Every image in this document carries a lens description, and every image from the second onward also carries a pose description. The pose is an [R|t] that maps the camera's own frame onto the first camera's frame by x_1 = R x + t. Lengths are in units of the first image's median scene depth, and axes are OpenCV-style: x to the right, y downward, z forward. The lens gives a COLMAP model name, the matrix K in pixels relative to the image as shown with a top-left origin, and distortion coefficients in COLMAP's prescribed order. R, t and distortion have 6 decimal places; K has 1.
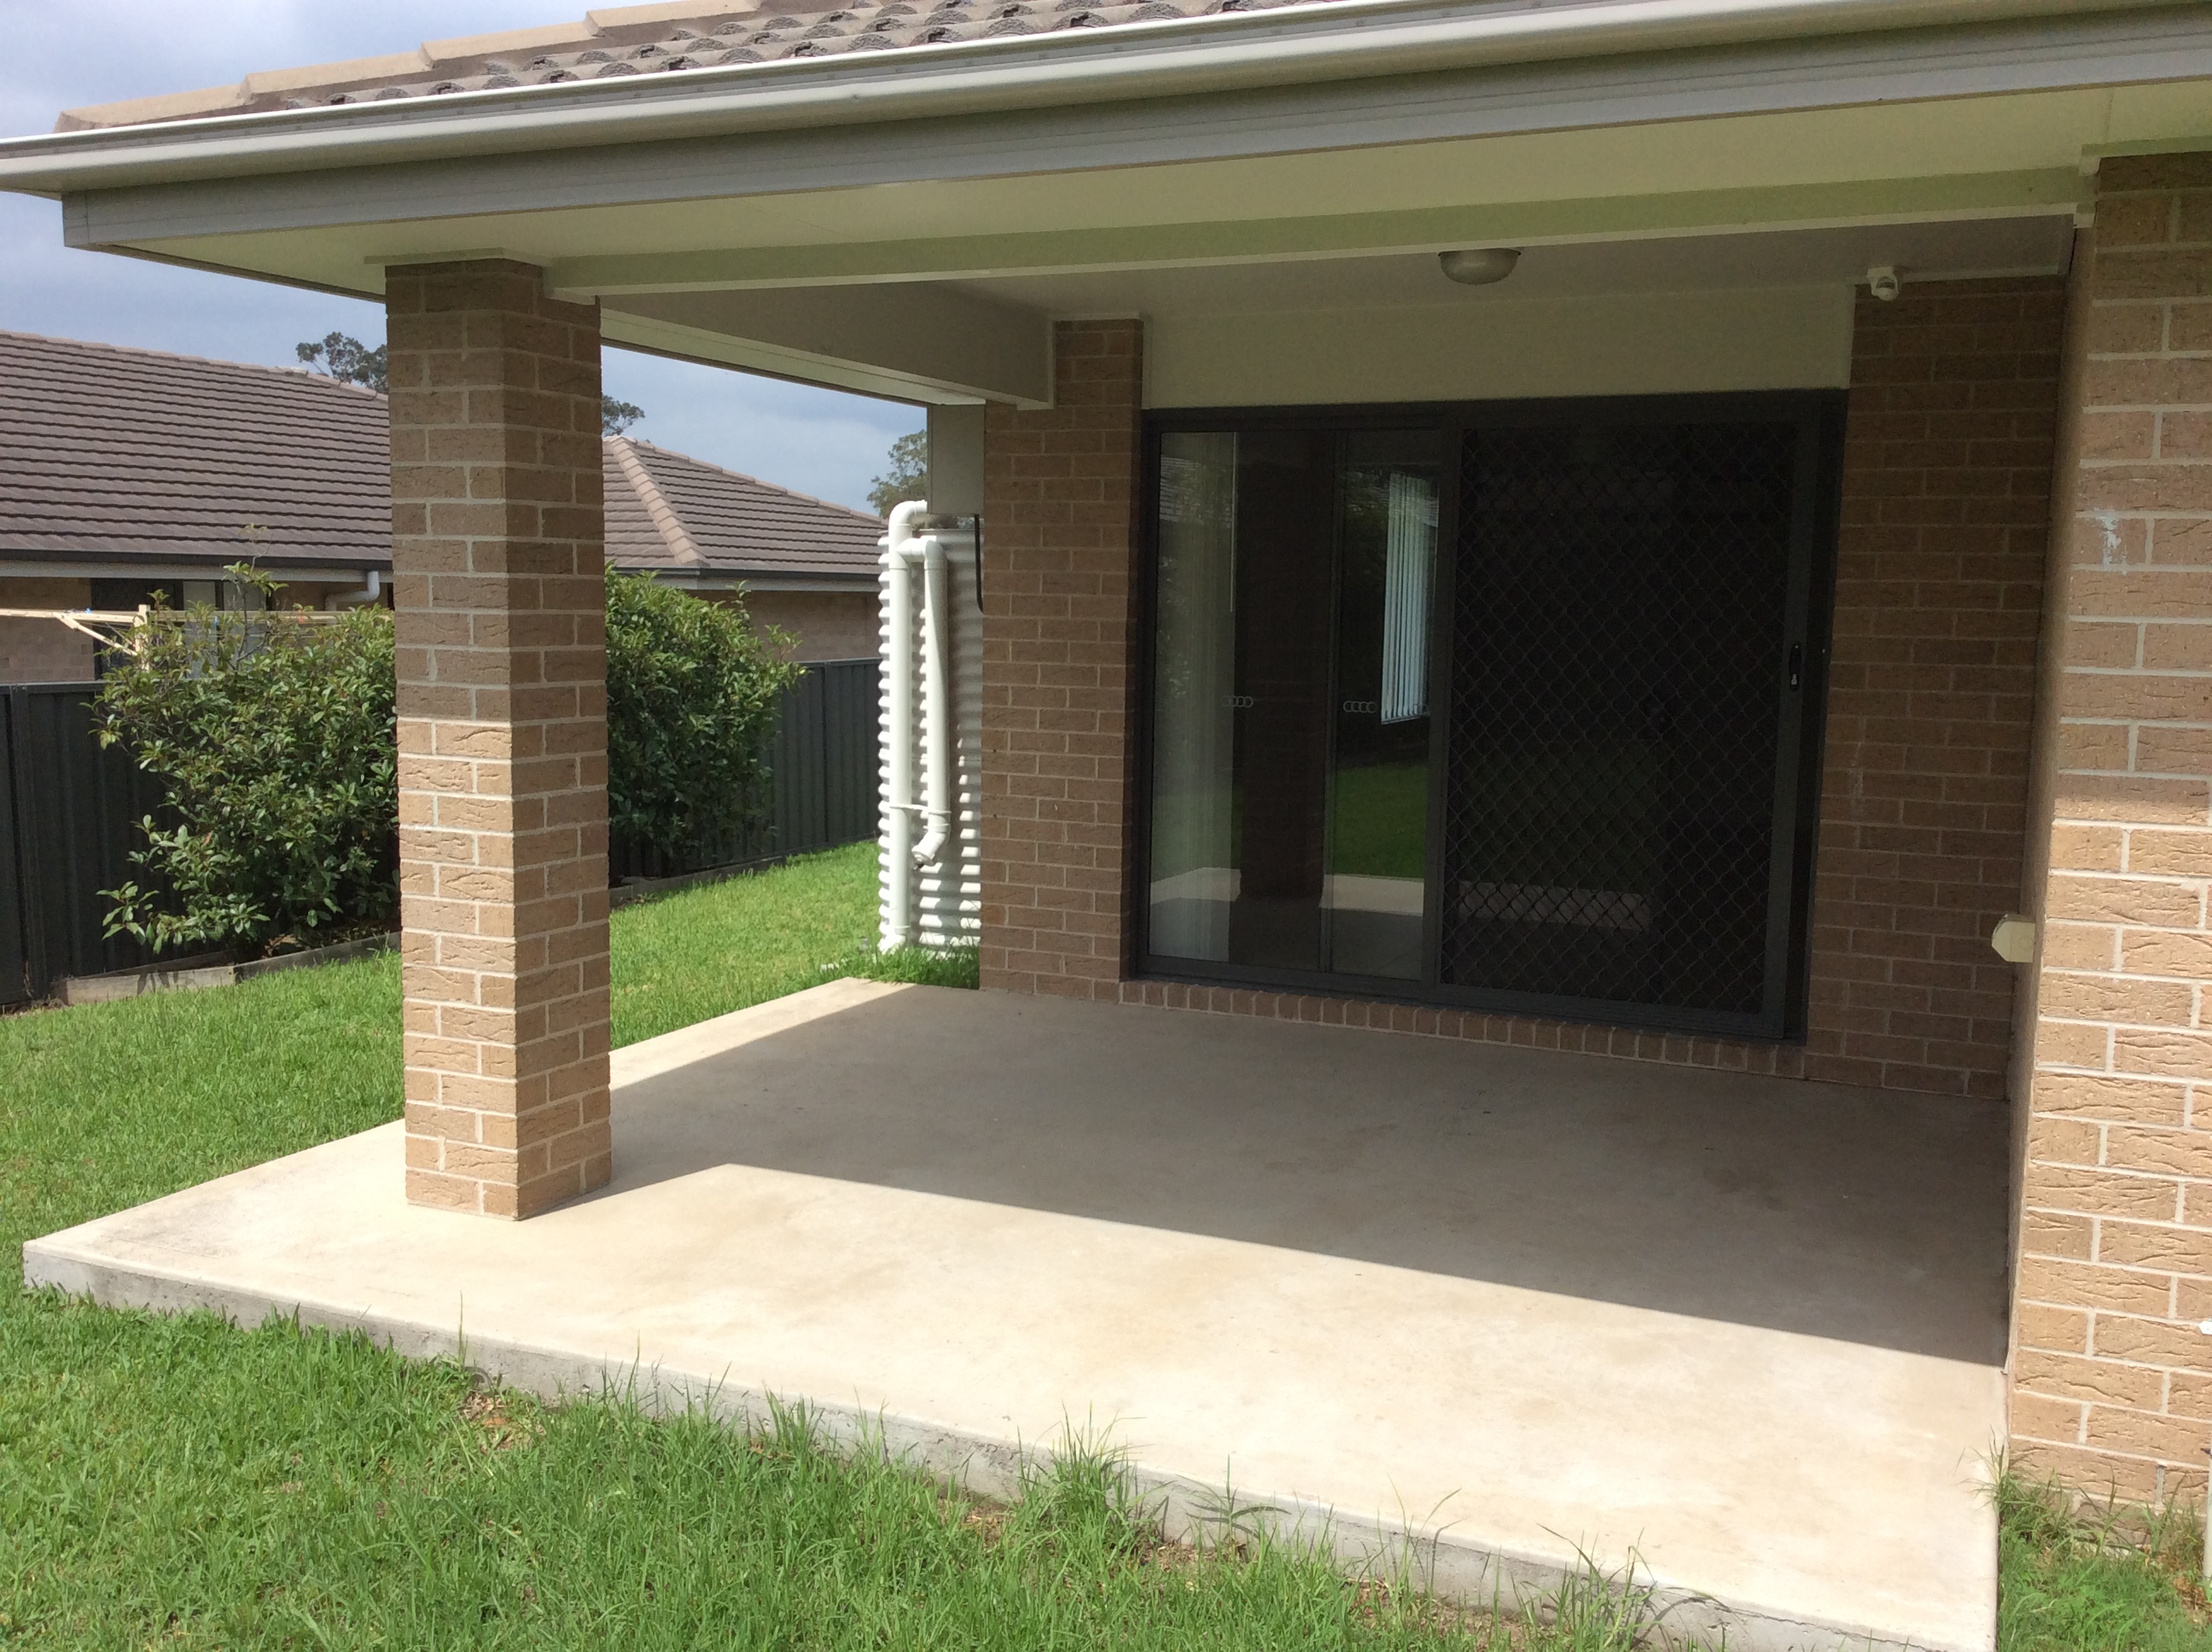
lens RADIAL K [[2060.6, 0, 1107.9], [0, 2060.6, 822.3], [0, 0, 1]] dist [0.050612, 0.000000]
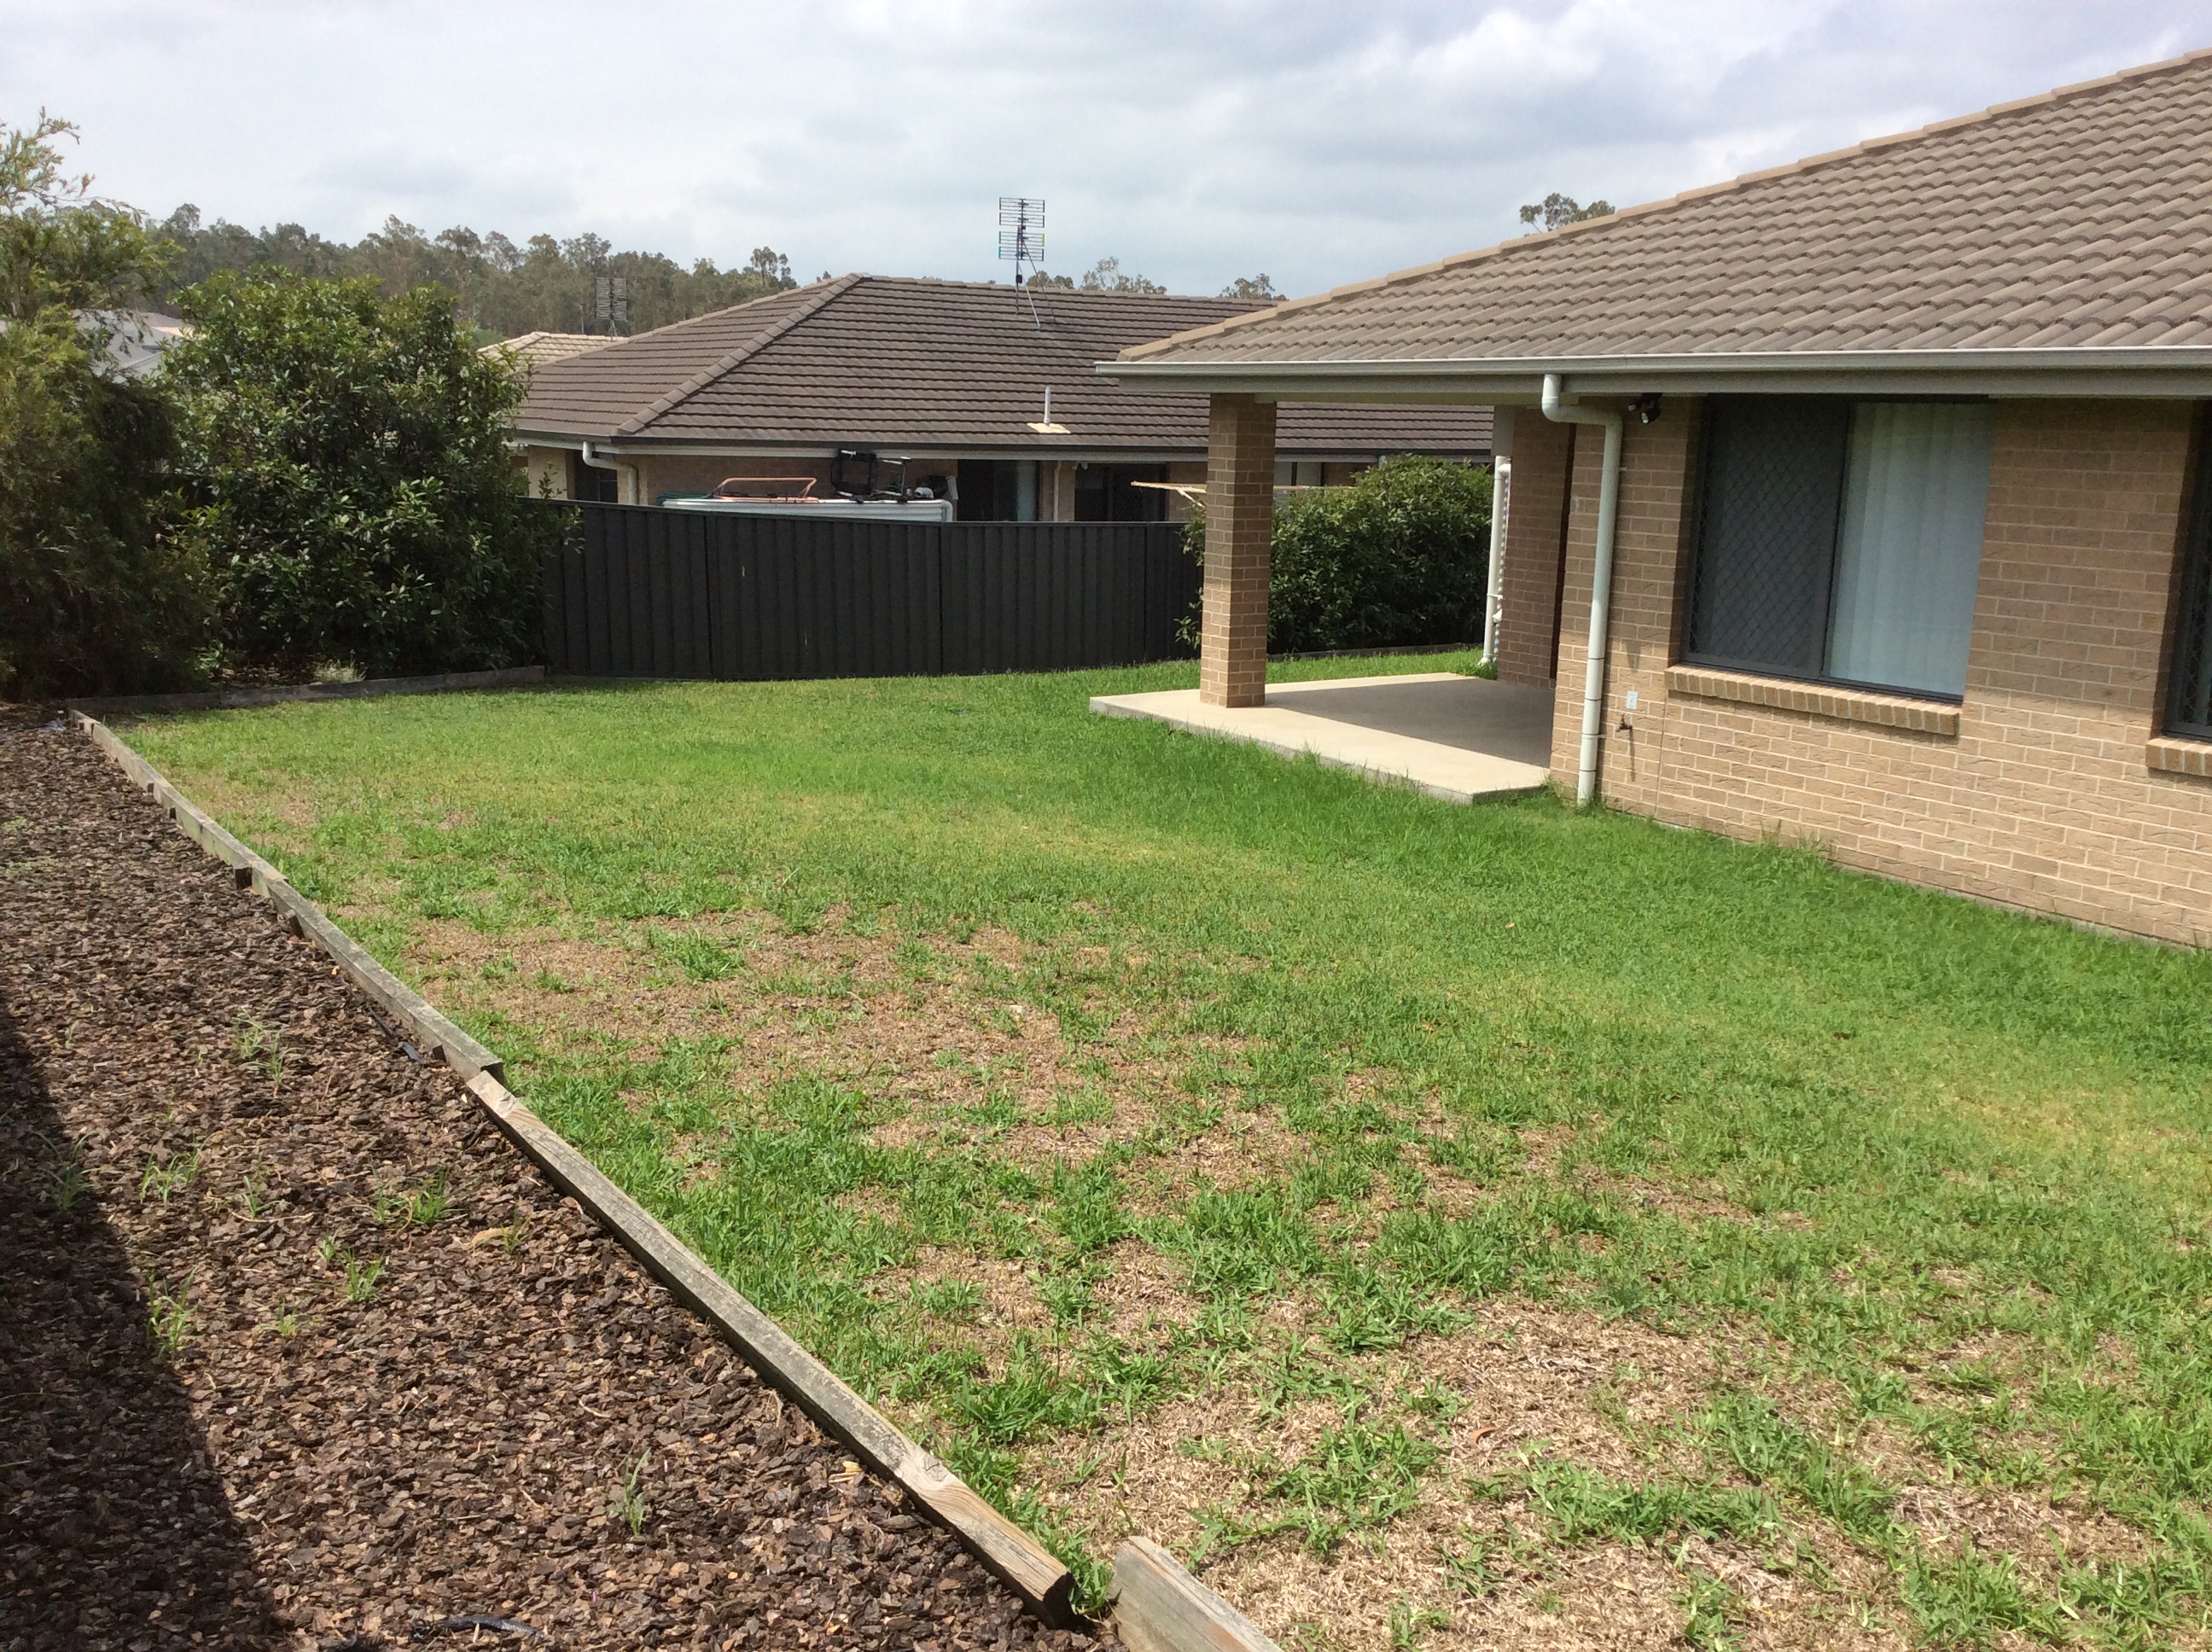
lens RADIAL K [[2060.6, 0, 1107.9], [0, 2060.6, 828.2], [0, 0, 1]] dist [0.050612, 0.000000]
pose [[0.843058, 0.111089, -0.526225, 0.578347], [-0.069285, 0.992715, 0.098568, 0.039736], [0.533342, -0.046639, 0.844613, -0.811040]]
